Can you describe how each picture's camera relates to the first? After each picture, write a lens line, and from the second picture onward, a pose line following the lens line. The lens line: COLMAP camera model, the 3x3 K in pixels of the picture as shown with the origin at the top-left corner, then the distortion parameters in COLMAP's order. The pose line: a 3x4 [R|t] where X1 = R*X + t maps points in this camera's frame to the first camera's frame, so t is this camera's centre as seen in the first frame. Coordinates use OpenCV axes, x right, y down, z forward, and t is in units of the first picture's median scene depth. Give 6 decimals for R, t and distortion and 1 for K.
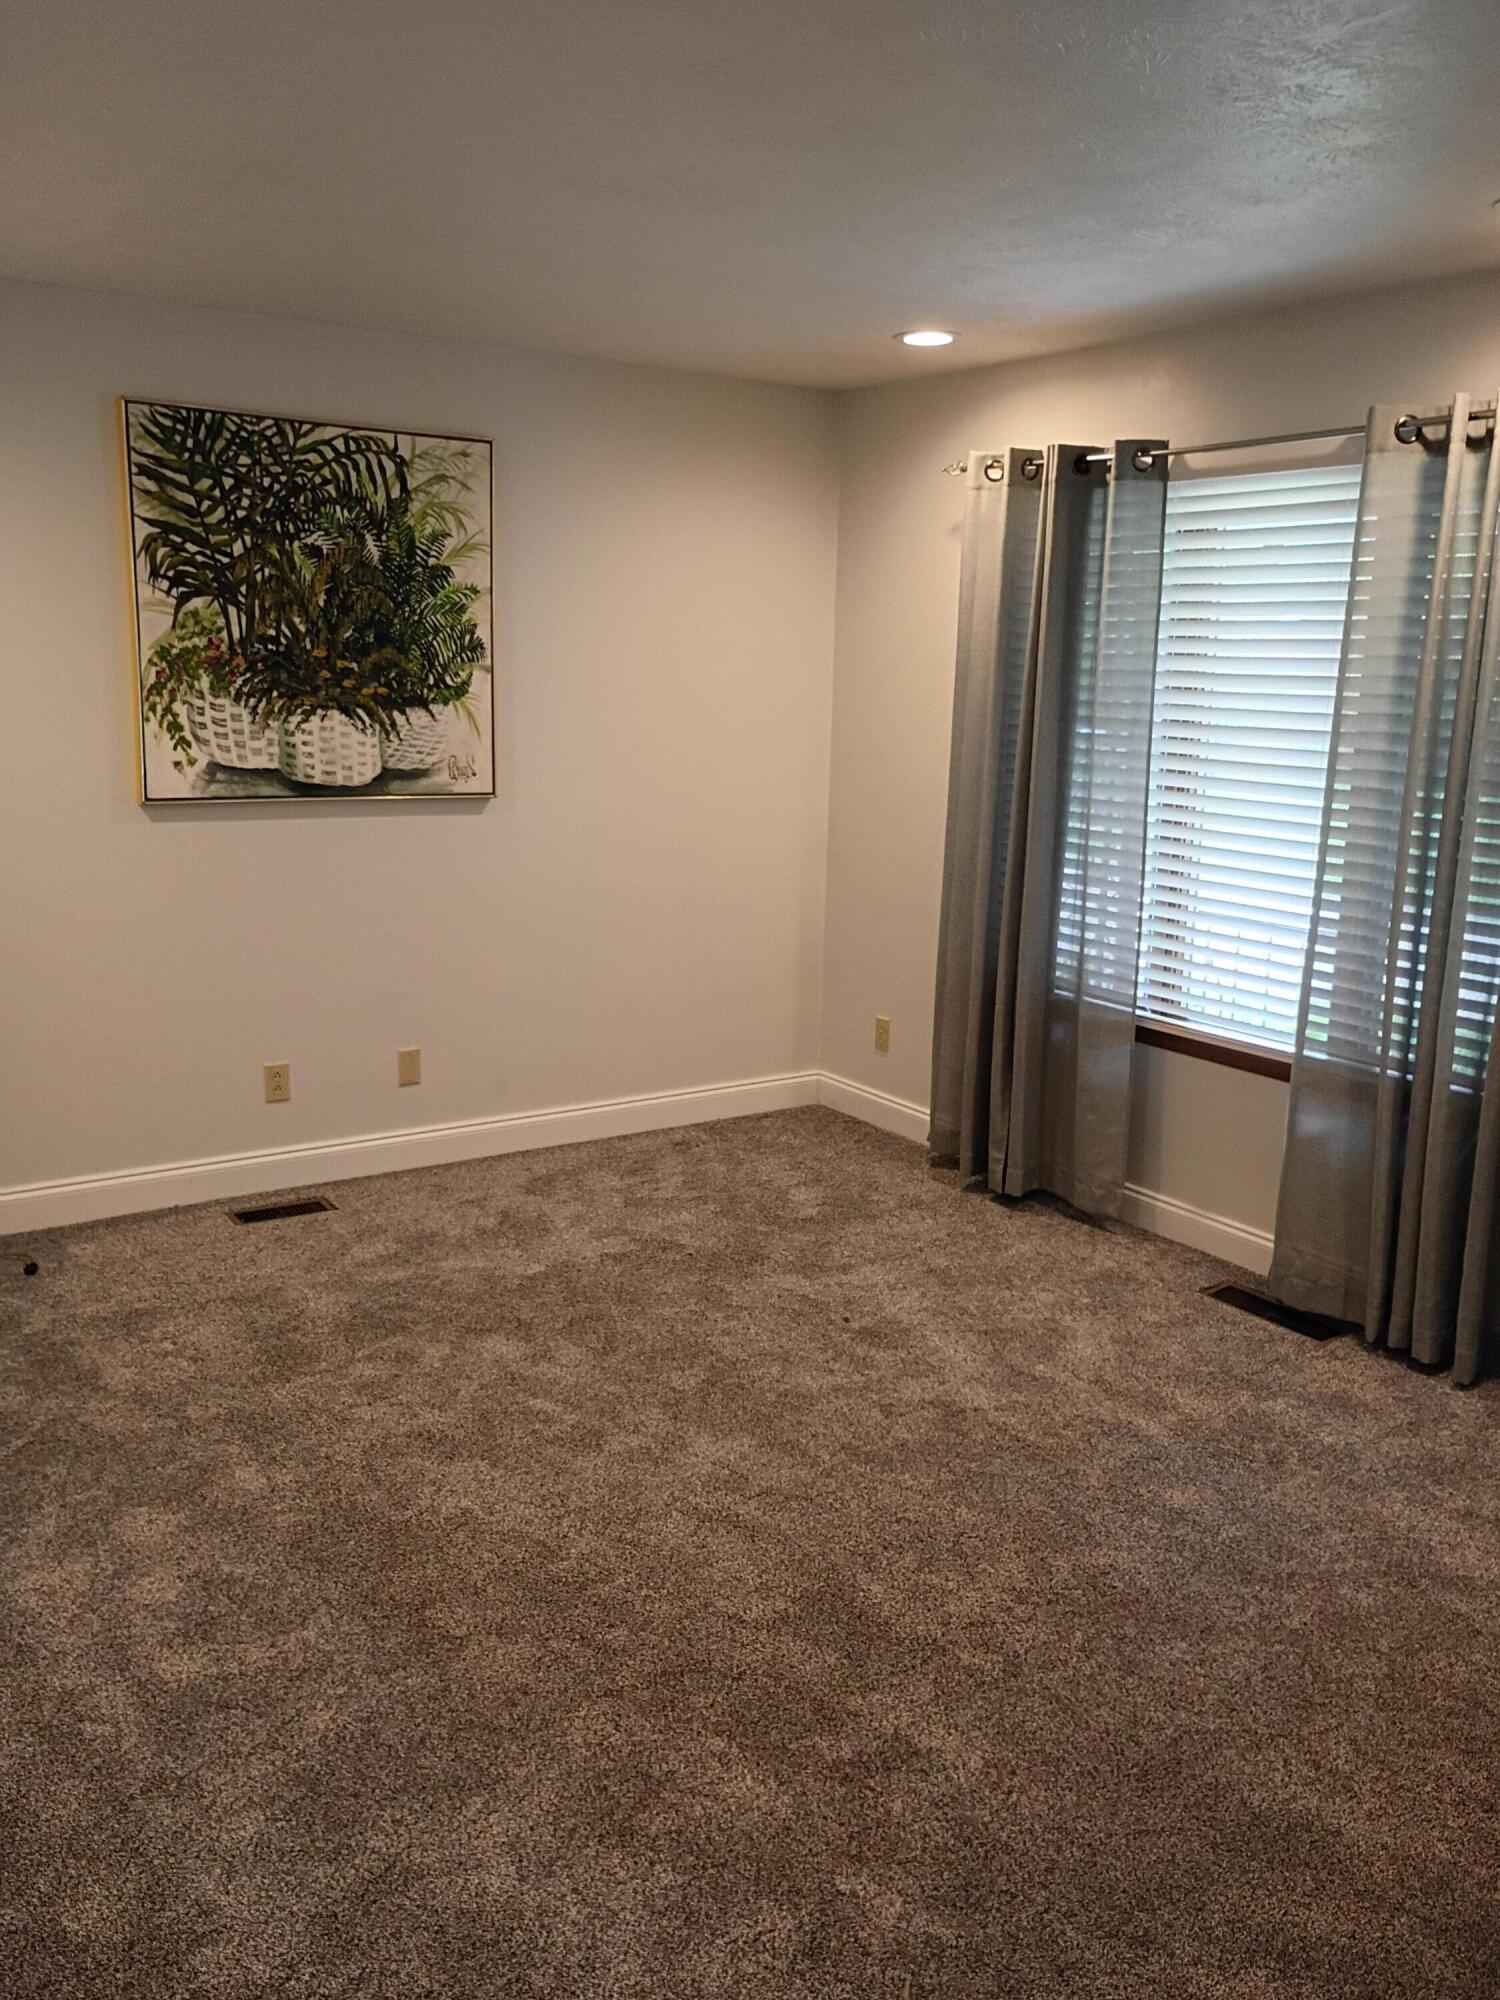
lens RADIAL K [[1669.1, 0, 750.2], [0, 1669.1, 993.7], [0, 0, 1]] dist [0.064102, -0.083879]
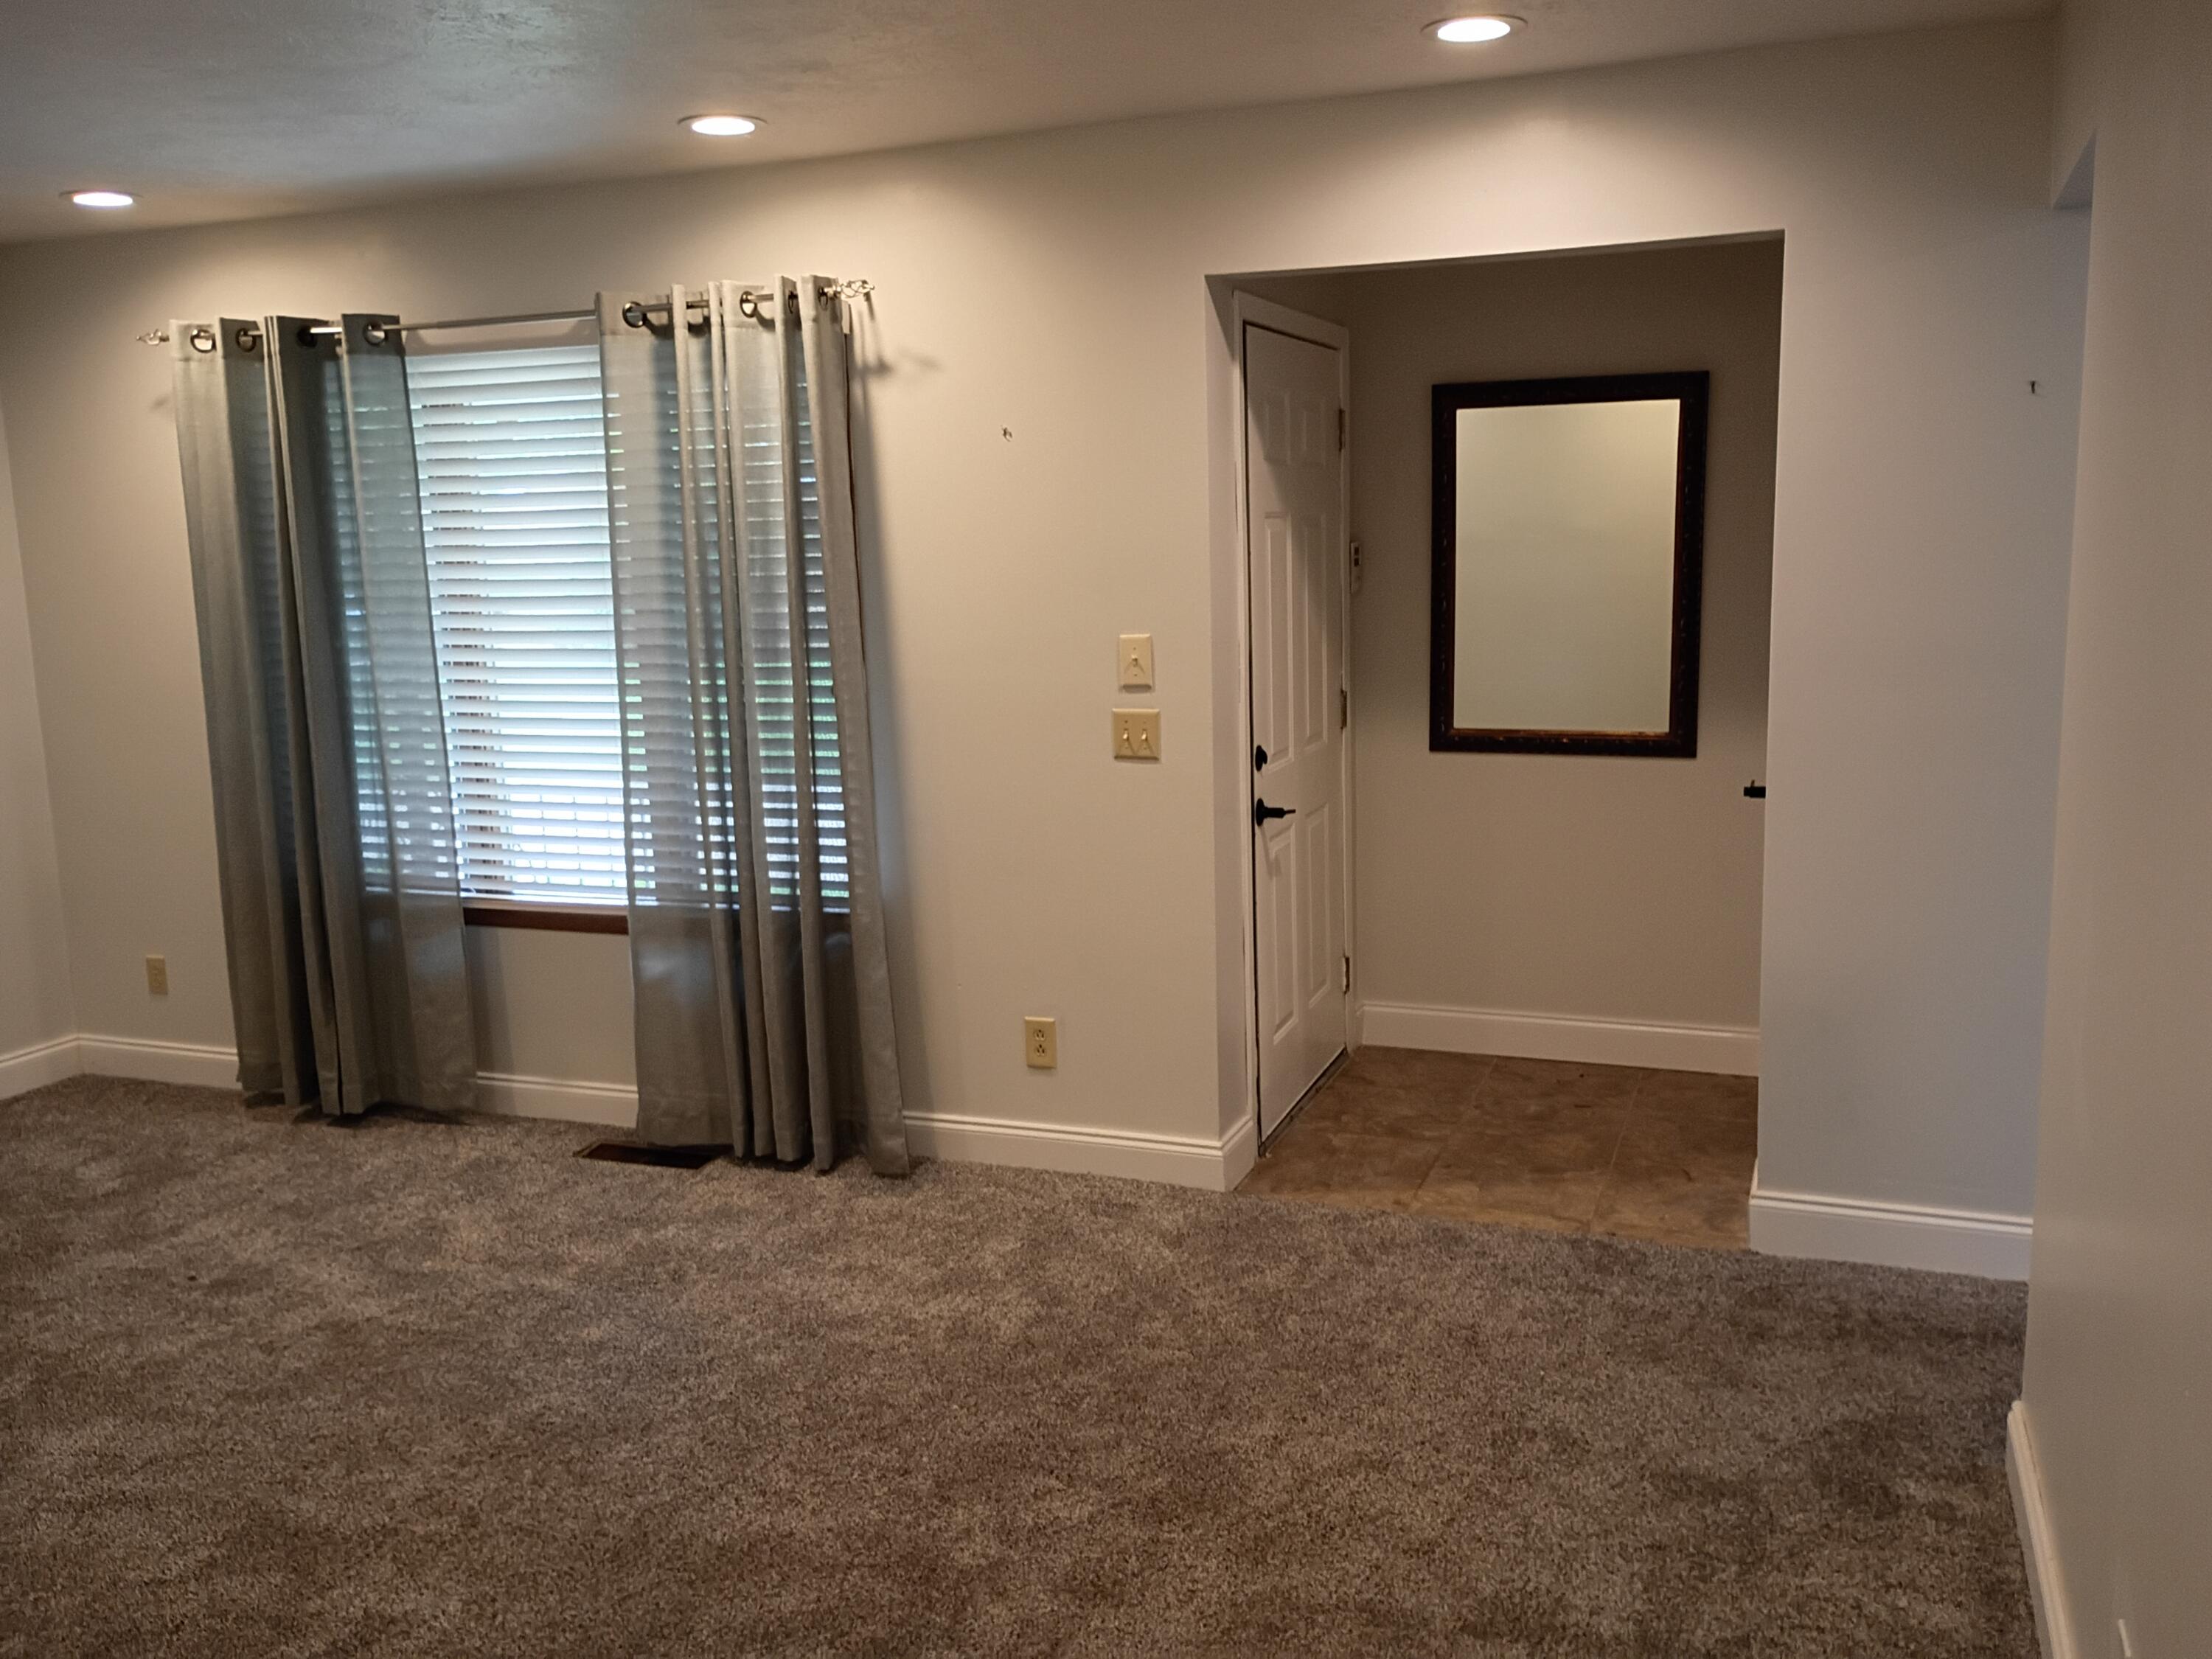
lens RADIAL K [[1846.0, 0, 1112.8], [0, 1846.0, 813.9], [0, 0, 1]] dist [0.064102, -0.083879]
pose [[0.817047, -0.134680, 0.560621, -0.060885], [0.161143, 0.986929, 0.002244, 0.024412], [-0.553595, 0.088507, 0.828069, -0.110438]]
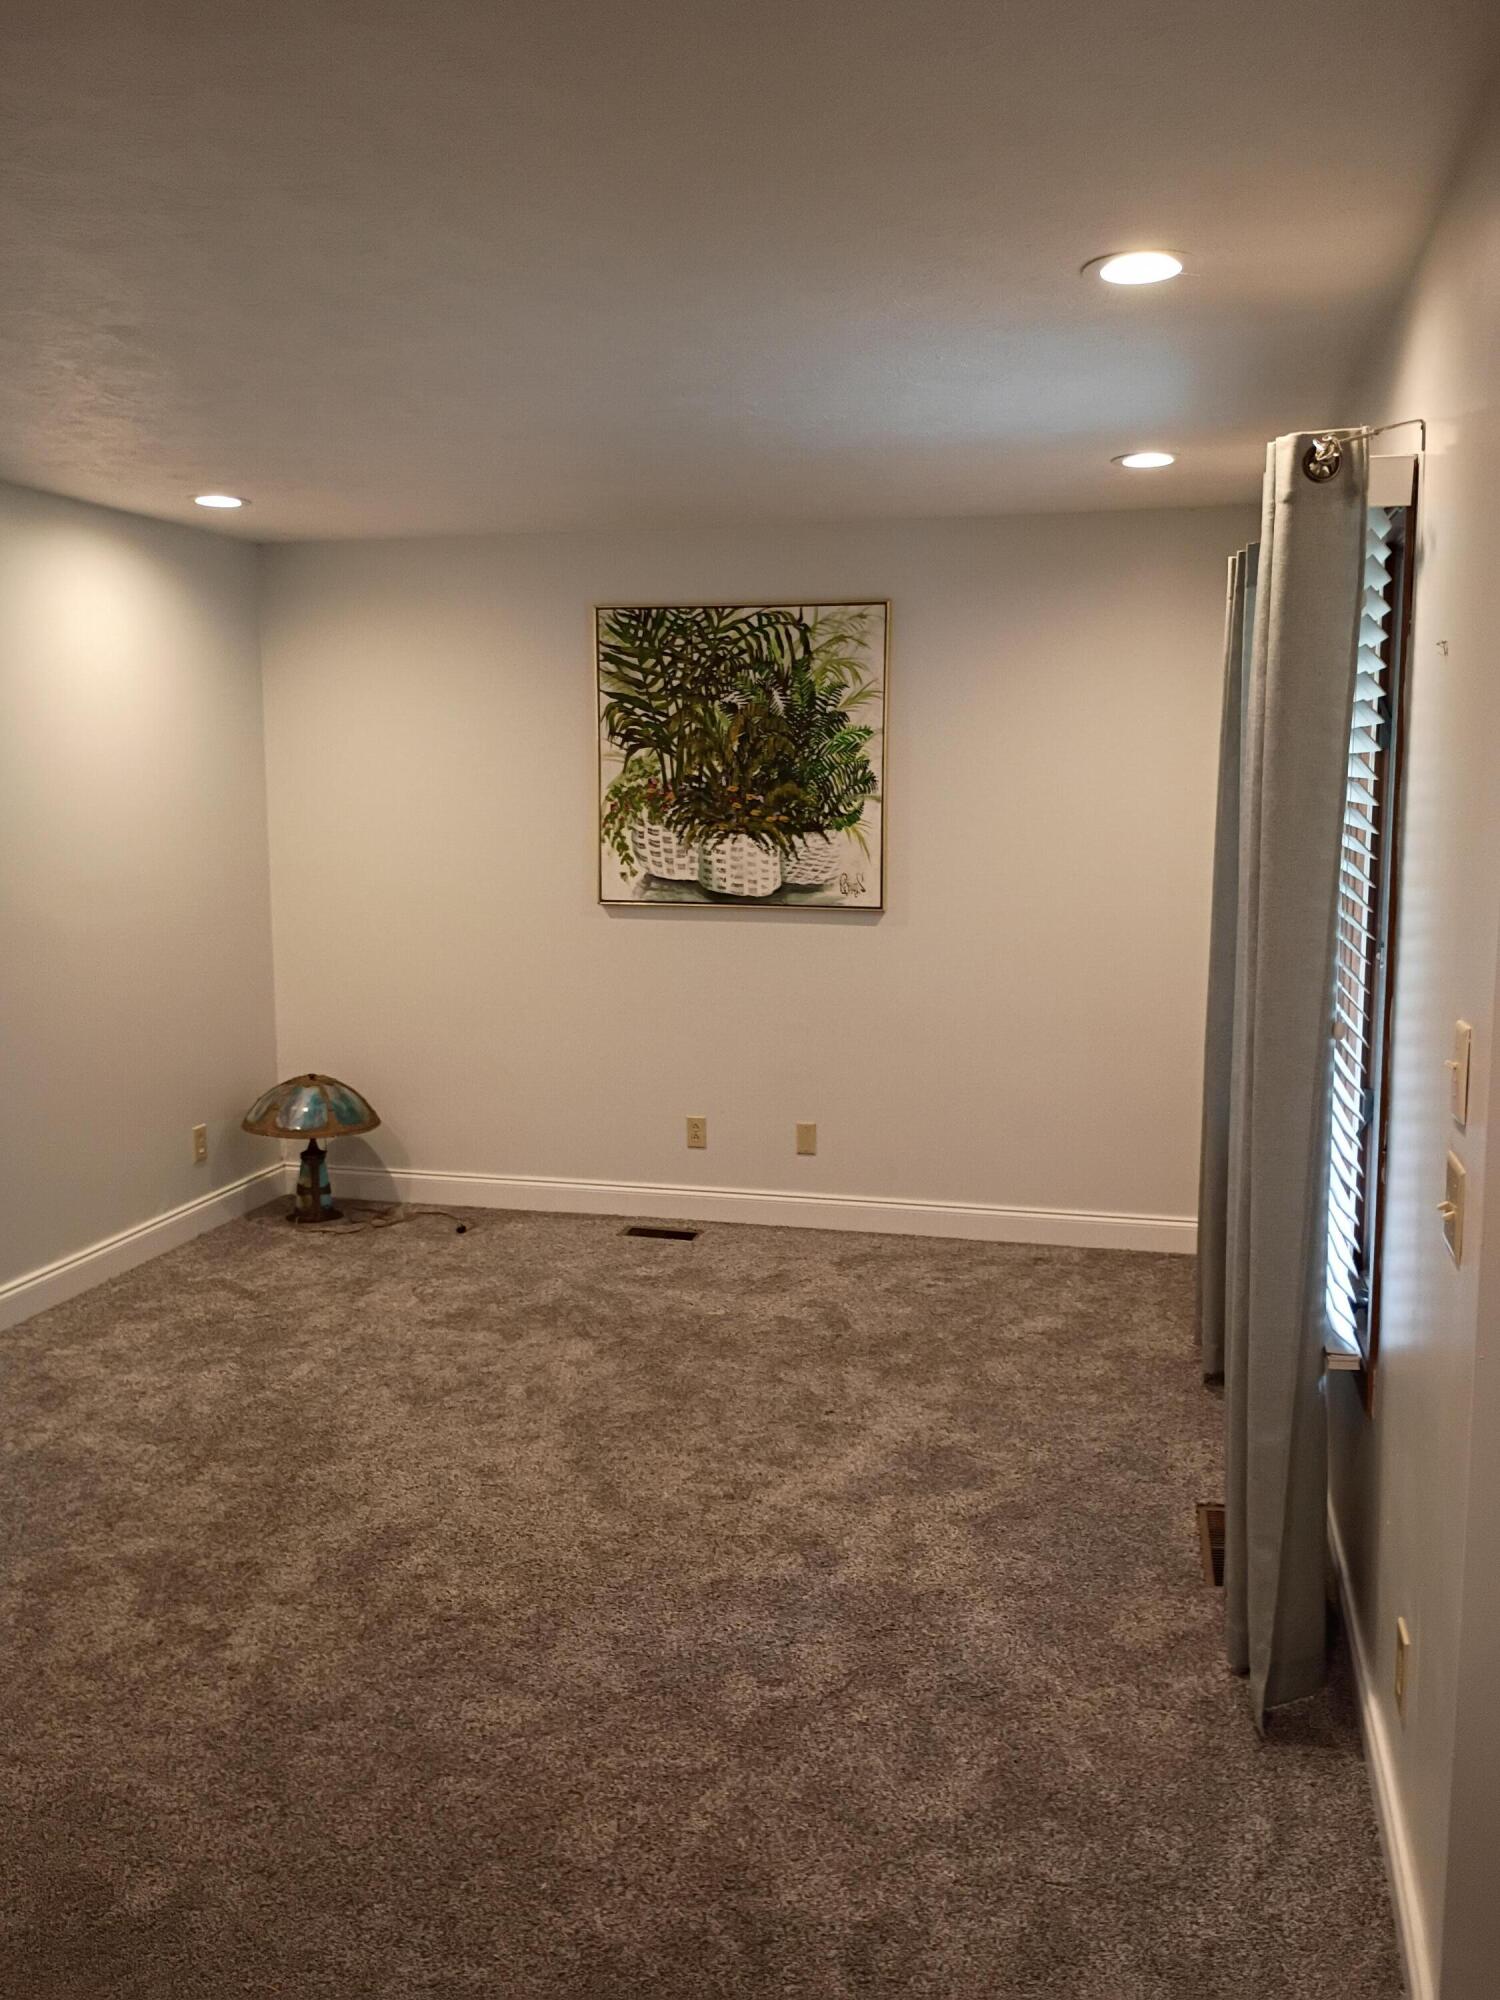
lens RADIAL K [[1669.1, 0, 756.1], [0, 1669.1, 1000.8], [0, 0, 1]] dist [0.064102, -0.083879]
pose [[0.666180, 0.079954, -0.741493, 0.714274], [-0.129683, 0.991509, -0.009598, -0.040809], [0.734429, 0.102554, 0.670892, 0.216397]]
